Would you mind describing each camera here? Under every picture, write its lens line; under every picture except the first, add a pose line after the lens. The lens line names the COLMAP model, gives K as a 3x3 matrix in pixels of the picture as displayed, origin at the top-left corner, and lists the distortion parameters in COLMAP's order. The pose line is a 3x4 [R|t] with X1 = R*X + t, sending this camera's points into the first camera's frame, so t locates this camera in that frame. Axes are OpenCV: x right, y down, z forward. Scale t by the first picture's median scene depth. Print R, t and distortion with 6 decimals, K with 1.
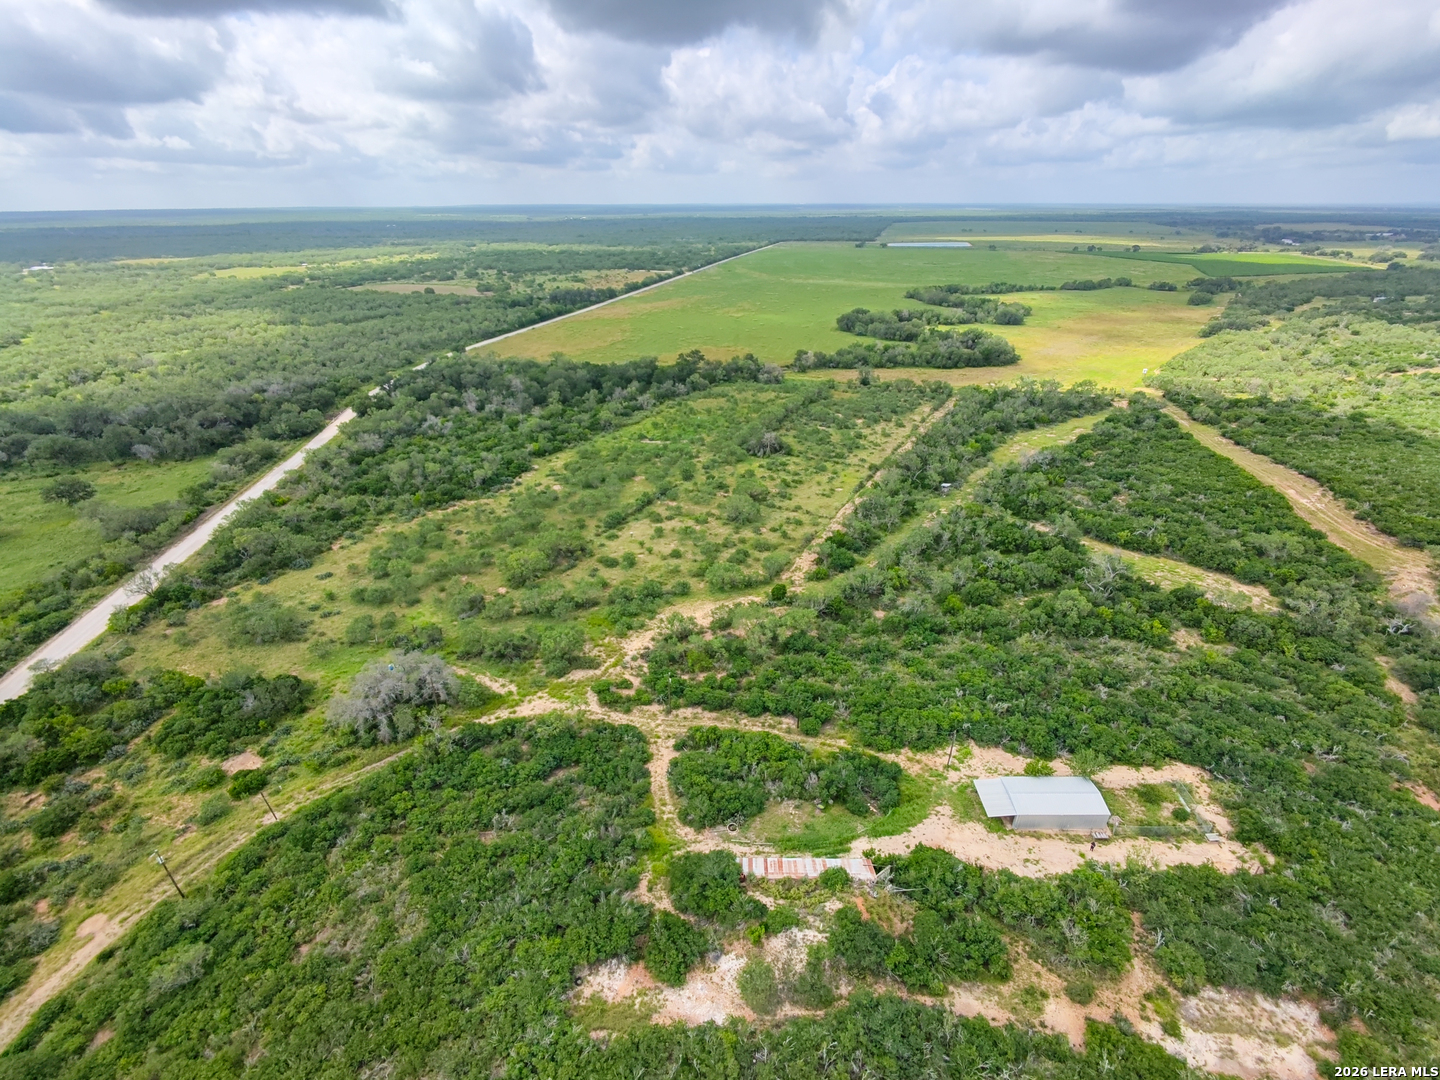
lens RADIAL K [[665.5, 0, 715.8], [0, 665.5, 536.7], [0, 0, 1]] dist [-0.001080, -0.003089]
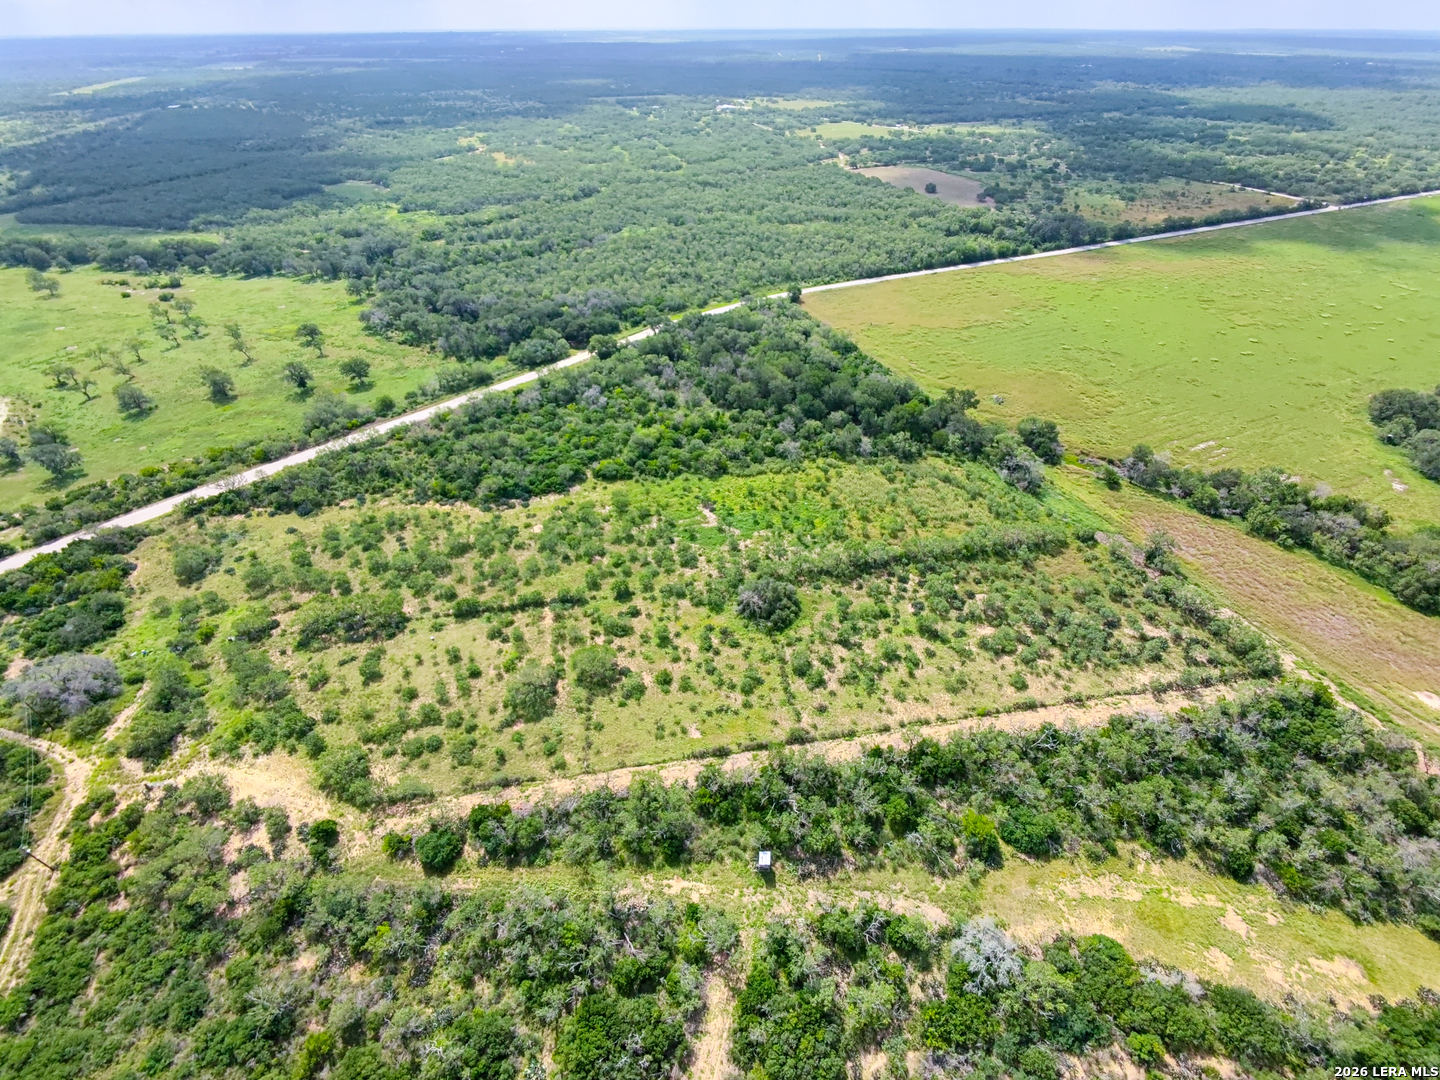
lens RADIAL K [[665.5, 0, 732.2], [0, 665.5, 536.2], [0, 0, 1]] dist [-0.001080, -0.003089]
pose [[0.624400, 0.477858, -0.617881, 0.873848], [-0.346477, 0.878396, 0.329202, -0.799818], [0.700056, 0.008528, 0.714037, 0.909631]]
